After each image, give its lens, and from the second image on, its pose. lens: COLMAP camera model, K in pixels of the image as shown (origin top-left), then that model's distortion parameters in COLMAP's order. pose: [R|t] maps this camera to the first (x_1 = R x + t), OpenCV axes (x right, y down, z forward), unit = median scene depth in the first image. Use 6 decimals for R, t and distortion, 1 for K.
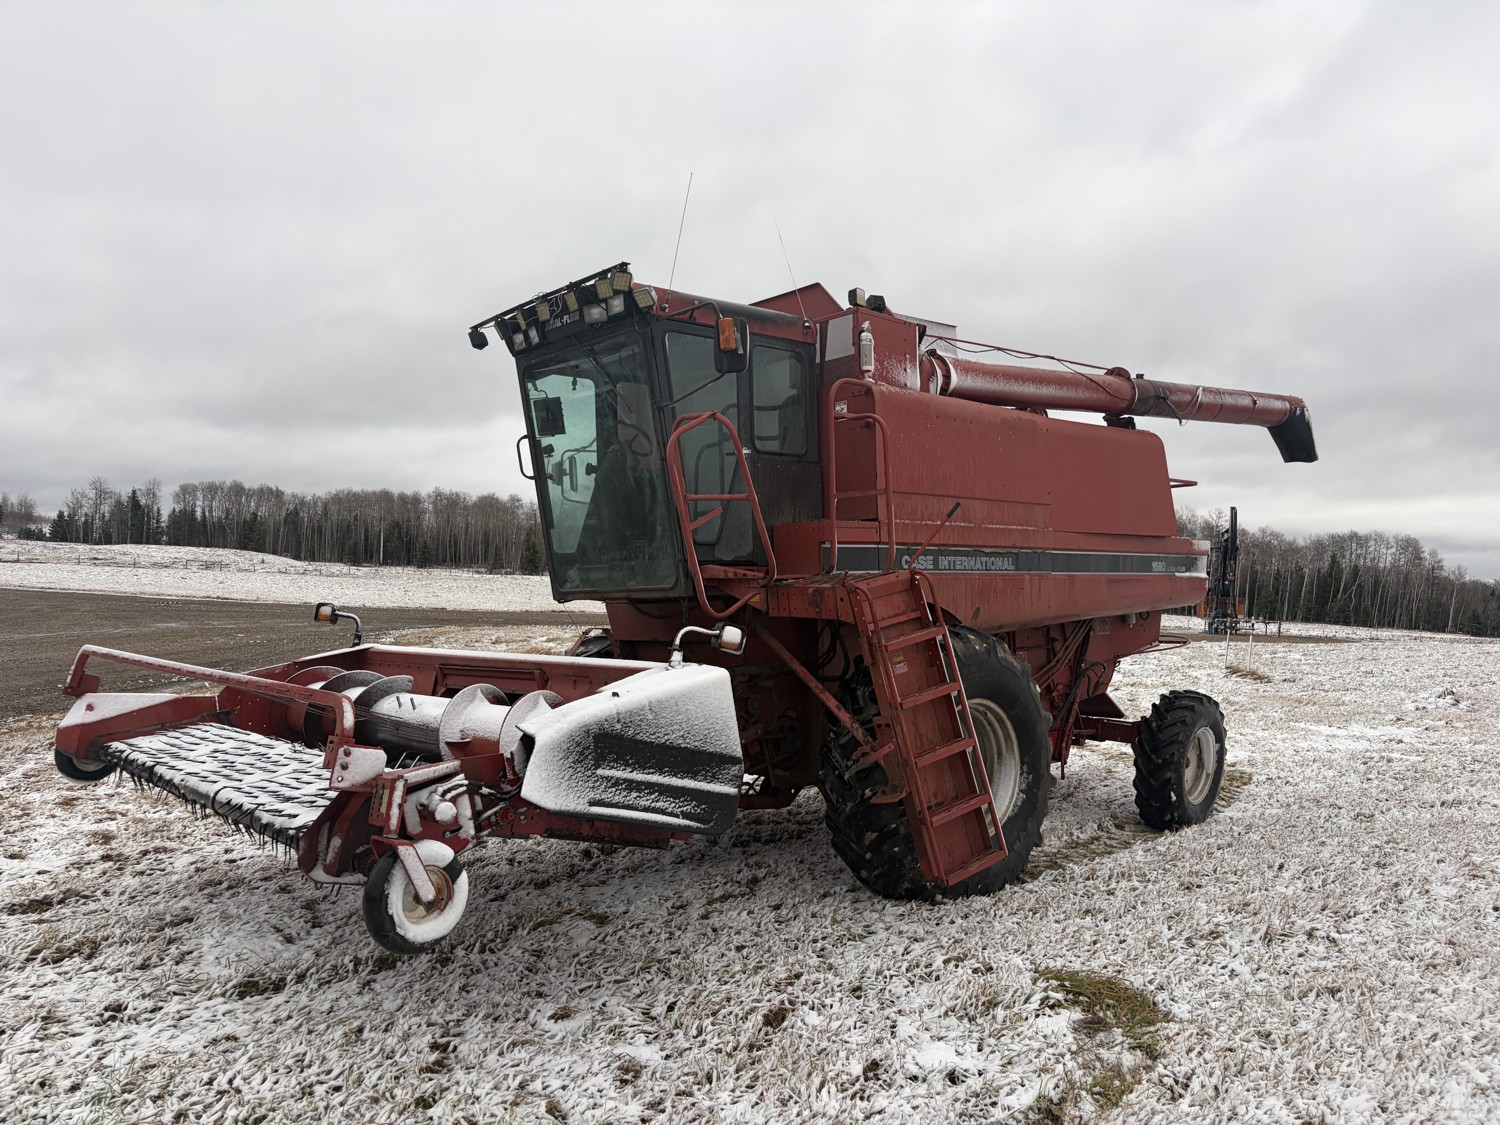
lens RADIAL K [[1138.0, 0, 753.5], [0, 1138.0, 559.0], [0, 0, 1]] dist [0.036366, -0.037883]
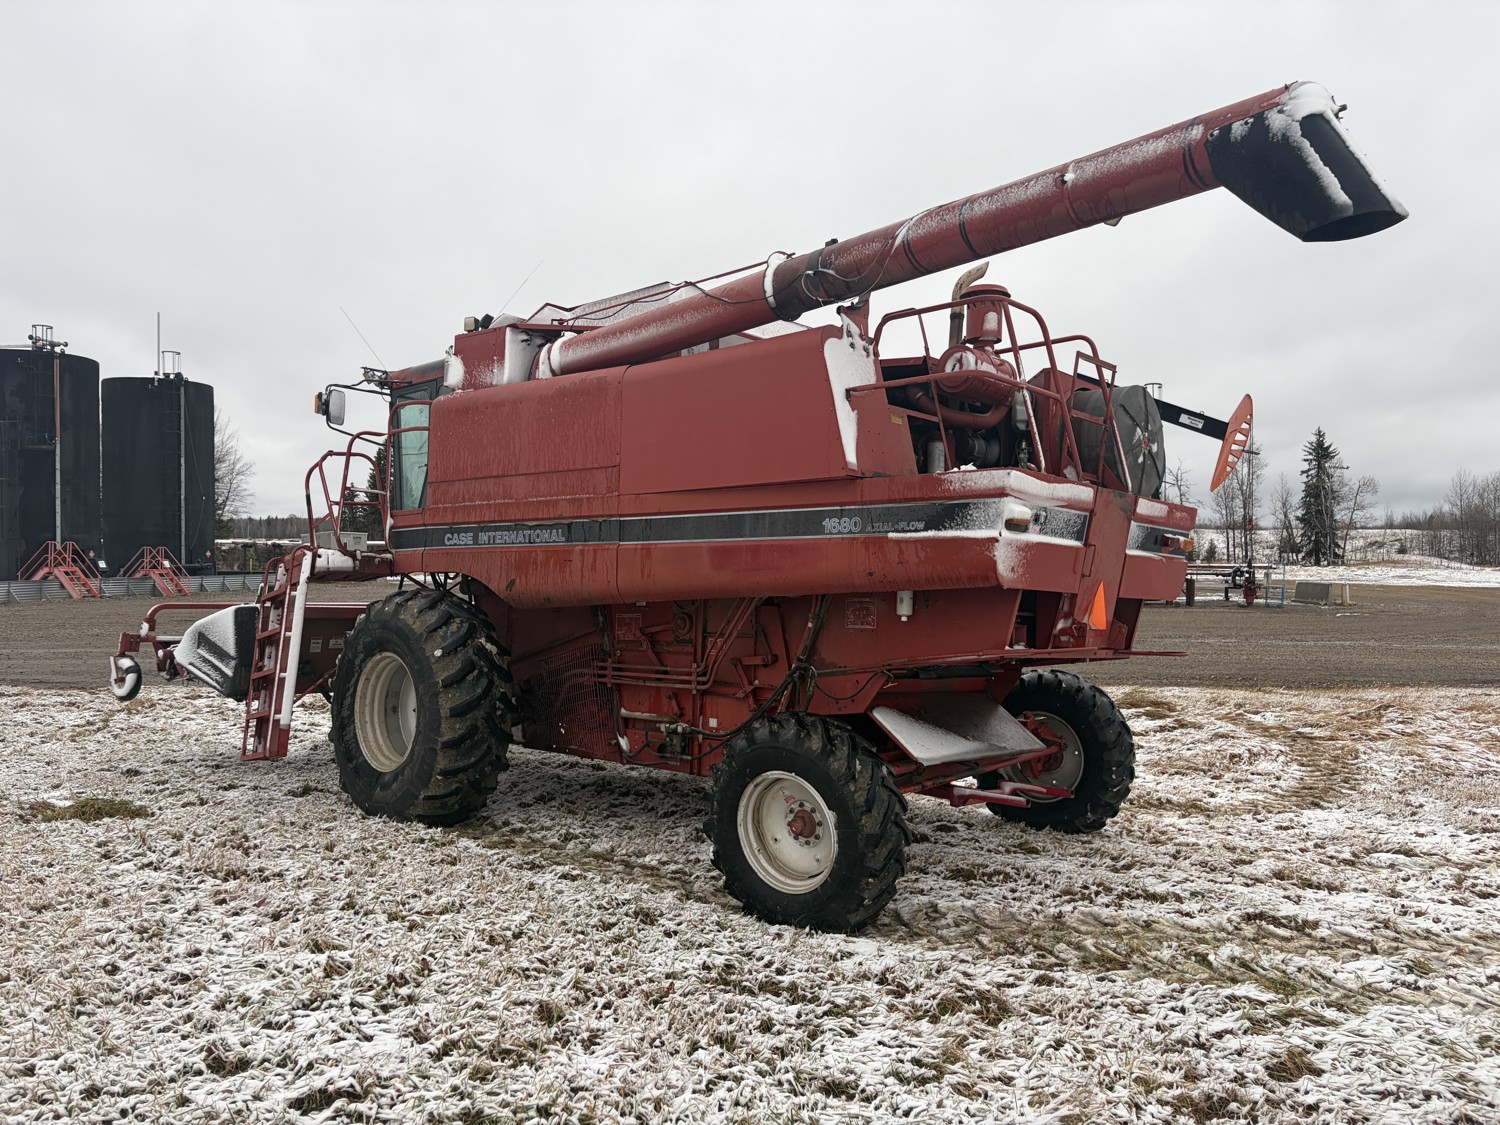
lens RADIAL K [[1138.0, 0, 751.5], [0, 1138.0, 568.5], [0, 0, 1]] dist [0.036366, -0.037883]
pose [[0.090836, -0.021856, -0.995626, 1.235943], [0.007445, 0.999746, -0.021267, 0.055613], [0.995838, -0.005480, 0.090976, 1.106111]]
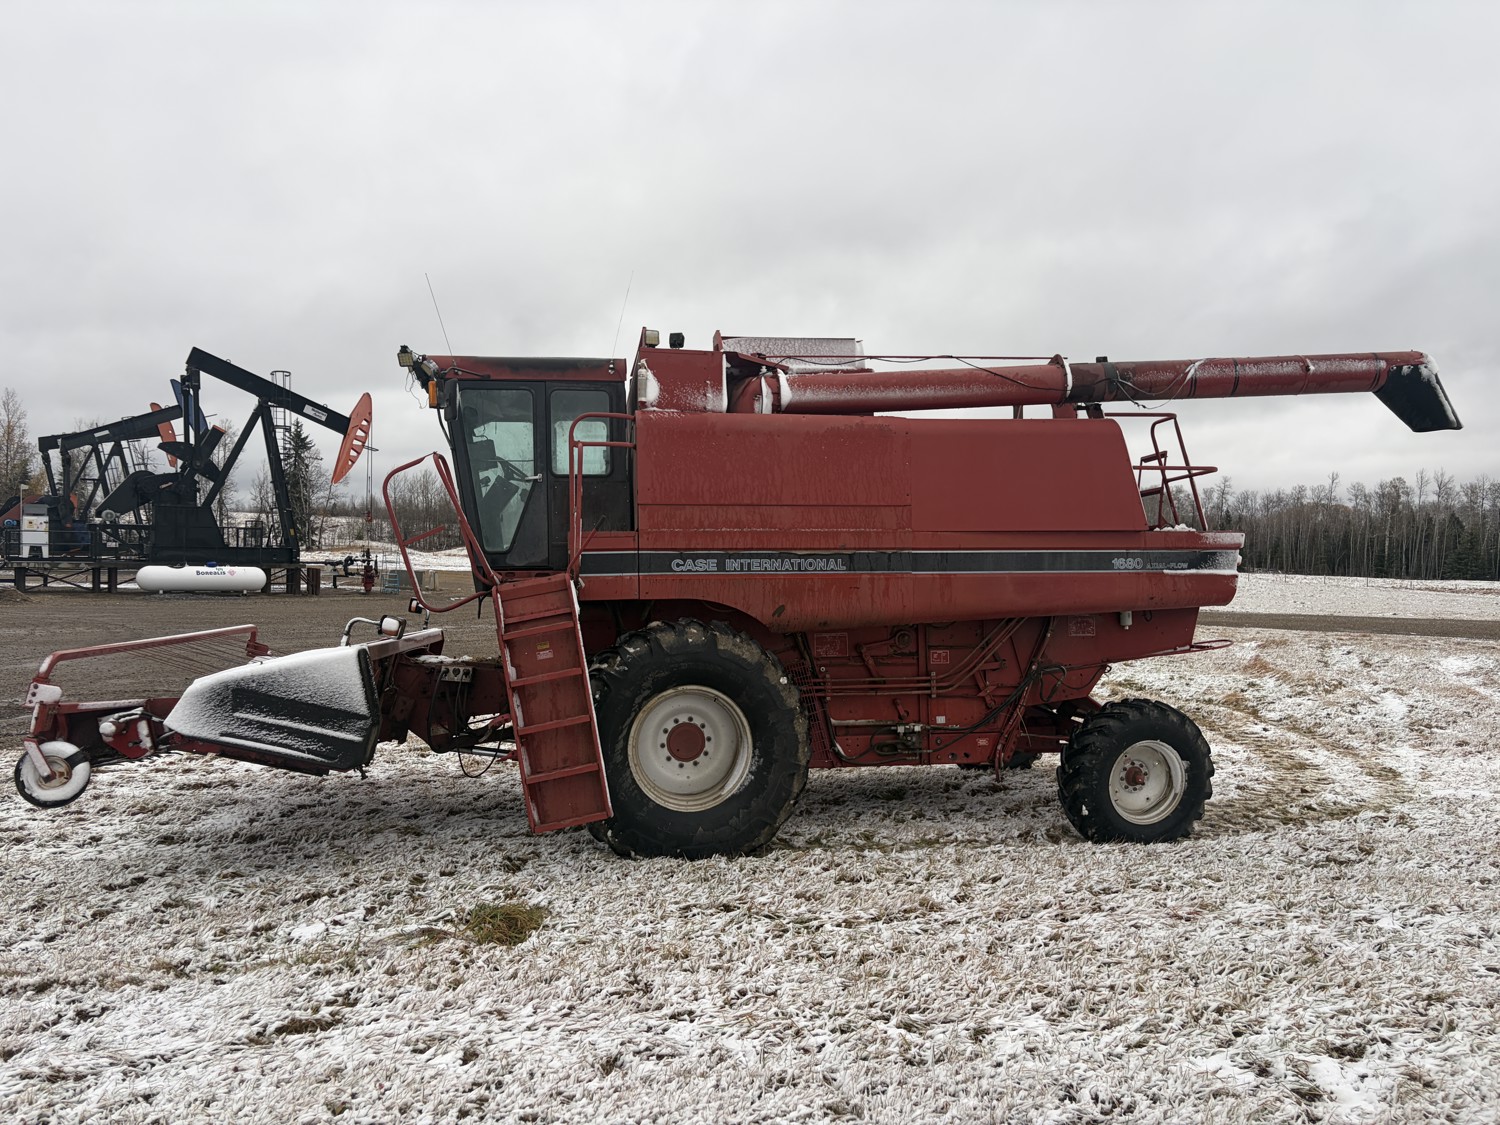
lens RADIAL K [[1138.0, 0, 751.6], [0, 1138.0, 557.6], [0, 0, 1]] dist [0.036366, -0.037883]
pose [[0.833836, -0.015674, -0.551790, 0.758518], [0.016553, 0.999857, -0.003388, -0.000035], [0.551764, -0.006309, 0.833976, 0.081834]]
